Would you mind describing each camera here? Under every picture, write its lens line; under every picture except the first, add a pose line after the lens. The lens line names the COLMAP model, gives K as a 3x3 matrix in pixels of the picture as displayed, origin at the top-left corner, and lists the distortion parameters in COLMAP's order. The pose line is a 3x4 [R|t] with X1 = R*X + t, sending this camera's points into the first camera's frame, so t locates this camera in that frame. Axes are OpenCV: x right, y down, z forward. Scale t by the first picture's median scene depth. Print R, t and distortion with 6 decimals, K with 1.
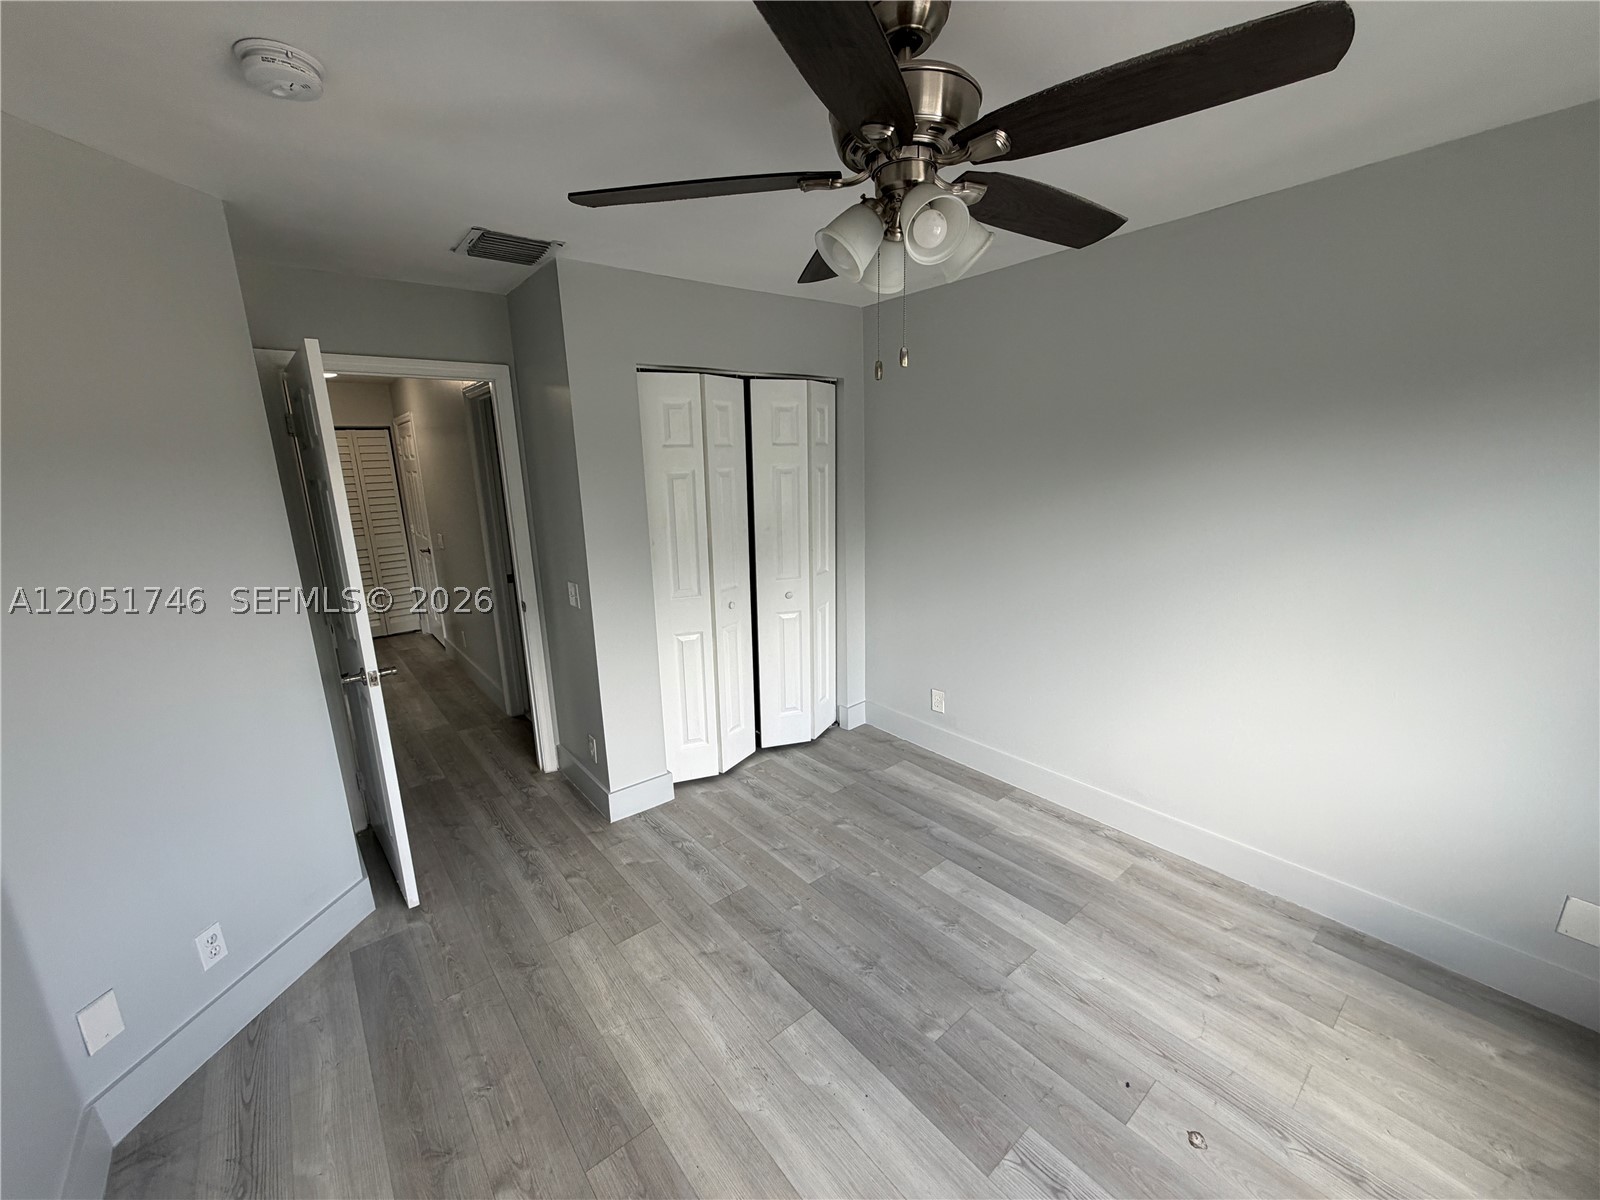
lens RADIAL K [[638.7, 0, 800.0], [0, 638.7, 600.0], [0, 0, 1]] dist [0.000399, 0.000007]
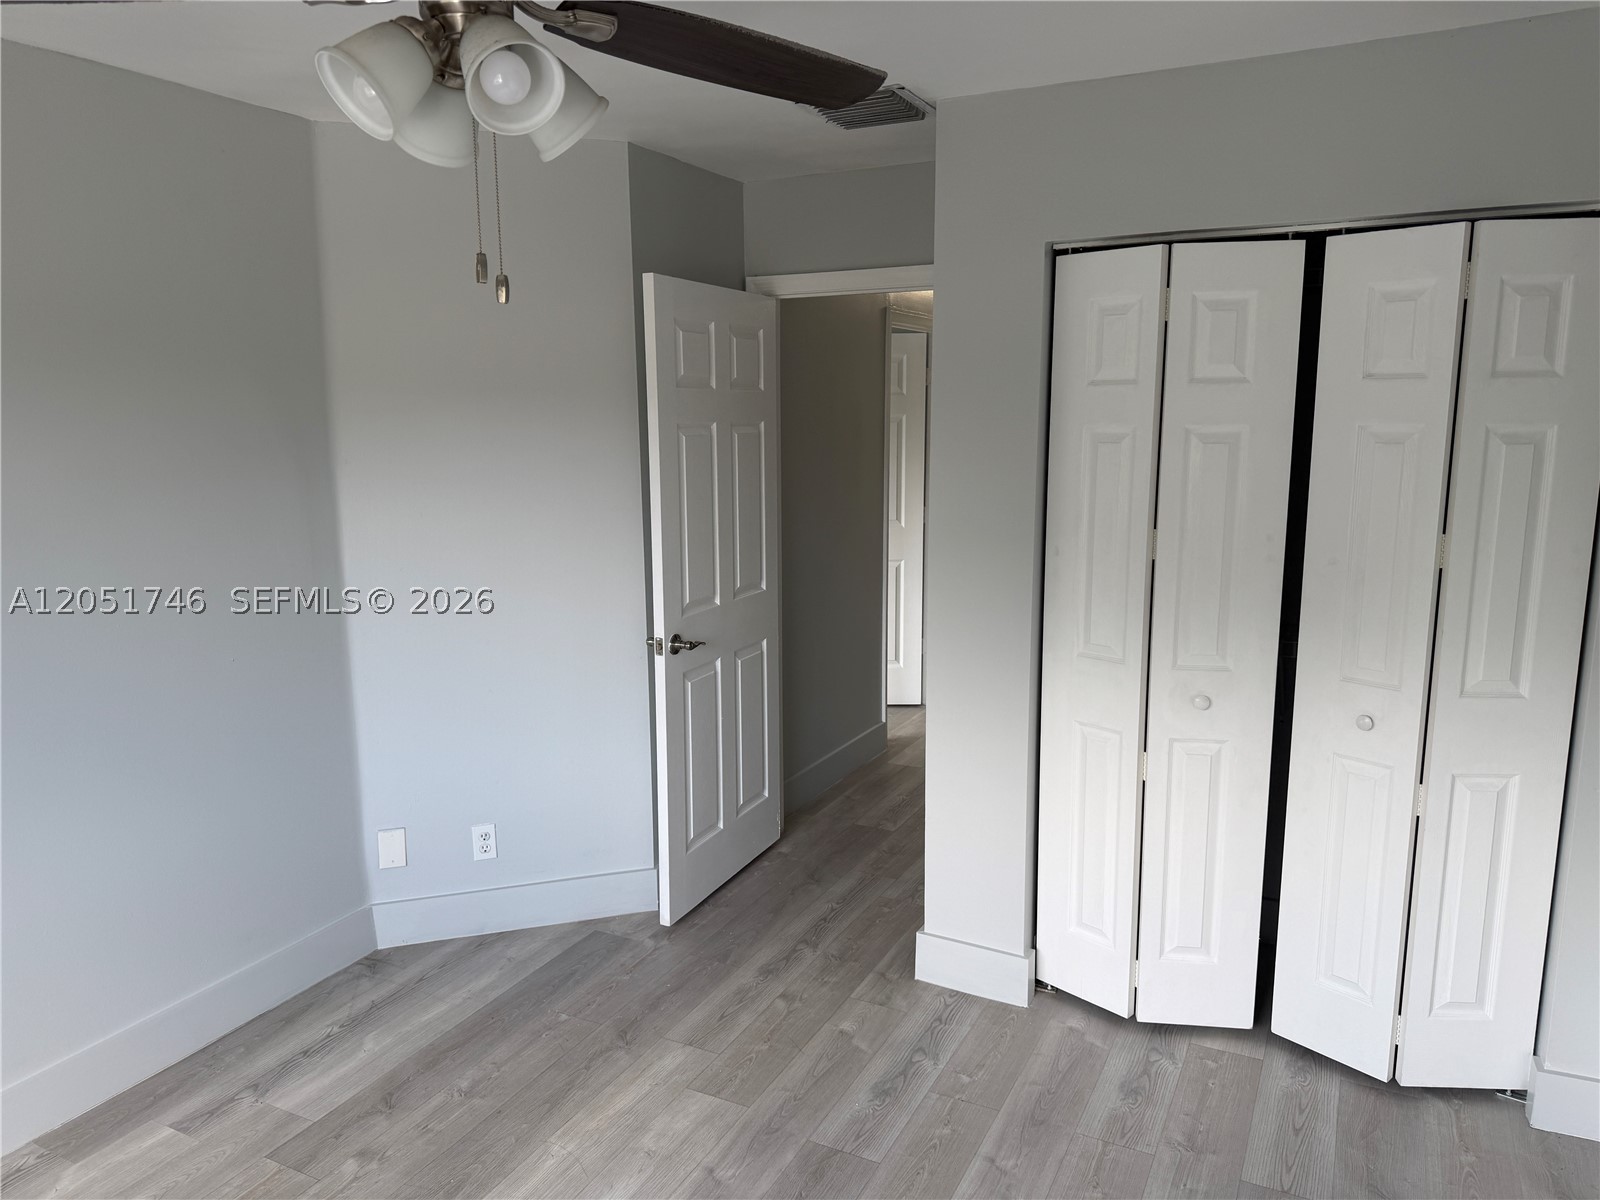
lens RADIAL K [[1131.6, 0, 802.4], [0, 1131.6, 579.4], [0, 0, 1]] dist [0.073132, -0.086499]
pose [[0.403313, 0.160972, -0.900792, 0.638452], [-0.212074, 0.974046, 0.079111, -0.100957], [0.890148, 0.159128, 0.426983, 0.390499]]
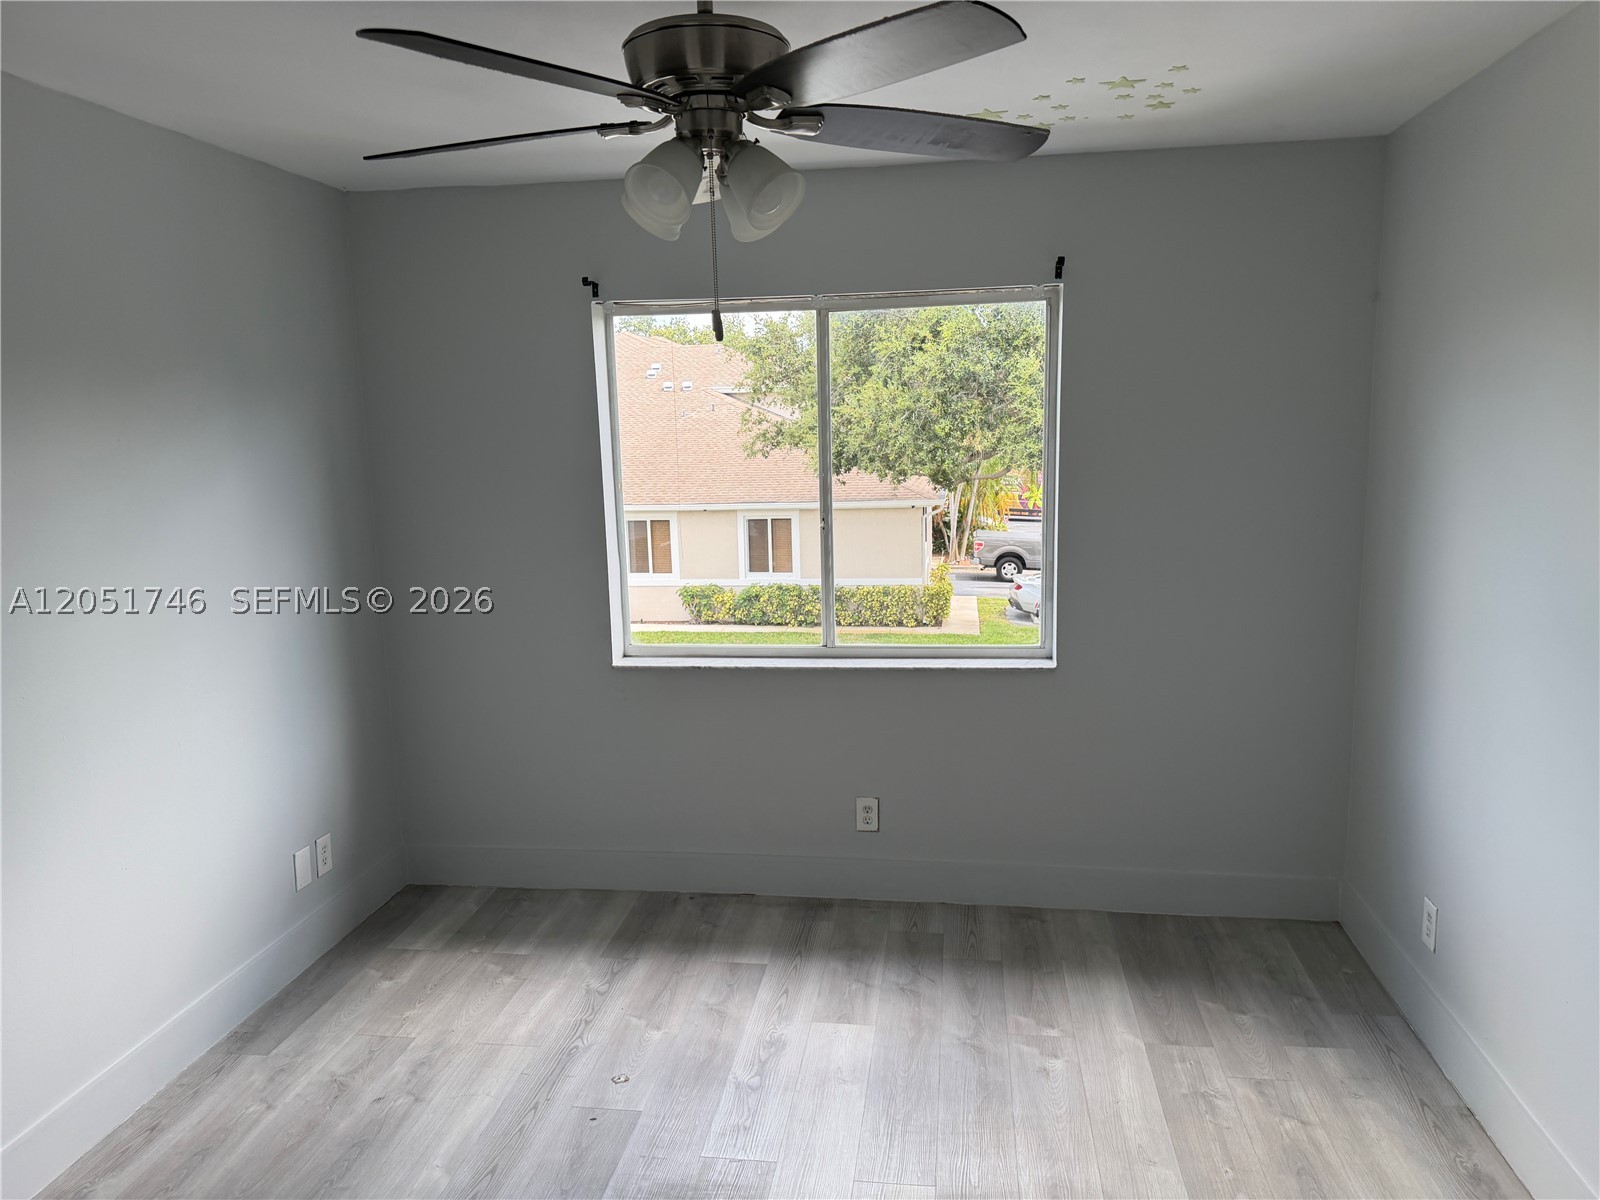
lens RADIAL K [[1128.2, 0, 806.2], [0, 1128.2, 604.4], [0, 0, 1]] dist [0.065366, -0.089088]
pose [[-0.674892, -0.076202, 0.733972, -0.507455], [0.204950, 0.936163, 0.285647, -0.201836], [-0.708884, 0.343208, -0.616191, 0.941350]]
